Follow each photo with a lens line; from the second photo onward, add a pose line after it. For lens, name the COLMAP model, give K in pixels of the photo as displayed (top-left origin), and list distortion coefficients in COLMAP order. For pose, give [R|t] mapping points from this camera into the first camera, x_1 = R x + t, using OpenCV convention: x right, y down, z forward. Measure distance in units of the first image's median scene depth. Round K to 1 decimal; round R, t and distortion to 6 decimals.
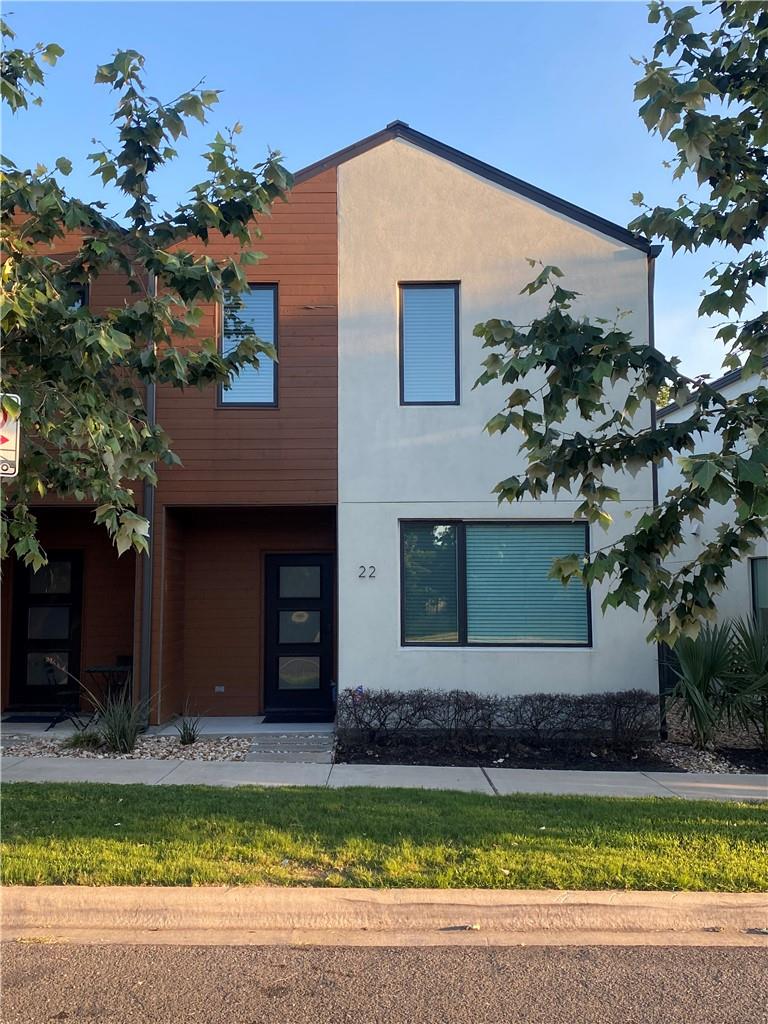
lens RADIAL K [[997.4, 0, 382.9], [0, 997.4, 516.1], [0, 0, 1]] dist [0.008195, 0.000000]
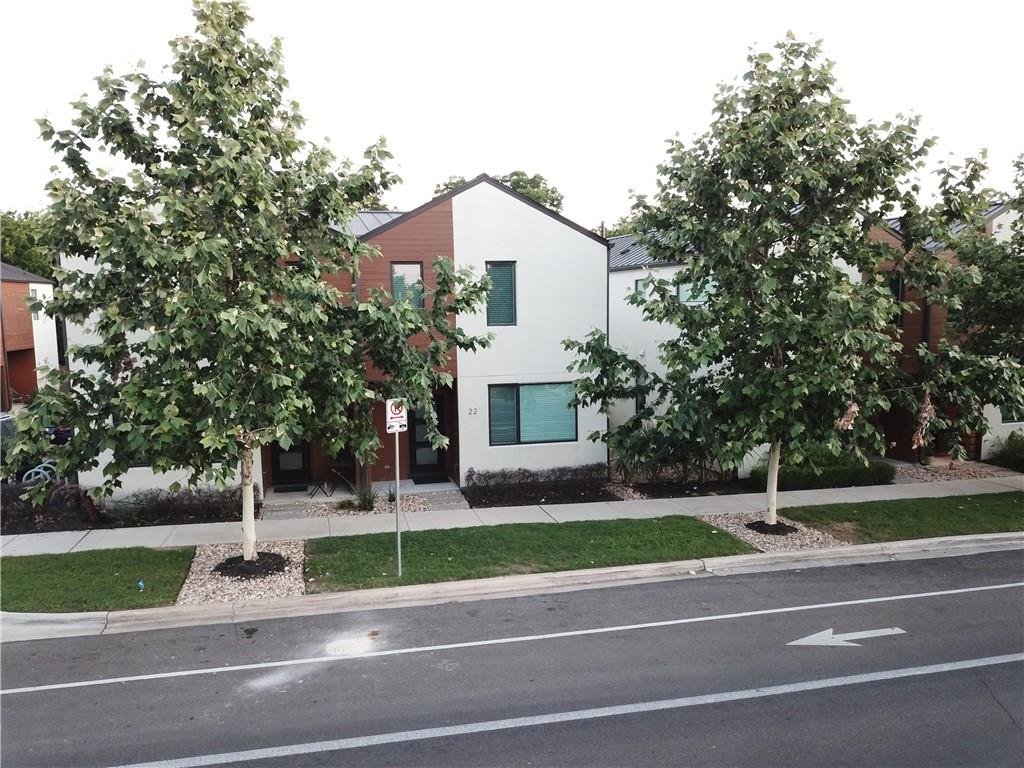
lens RADIAL K [[793.8, 0, 509.9], [0, 793.8, 381.3], [0, 0, 1]] dist [0.040280, -0.049577]
pose [[0.968082, -0.039323, 0.247531, -0.505861], [-0.006697, 0.983204, 0.182387, -0.444324], [-0.250546, -0.178223, 0.951558, -0.800074]]
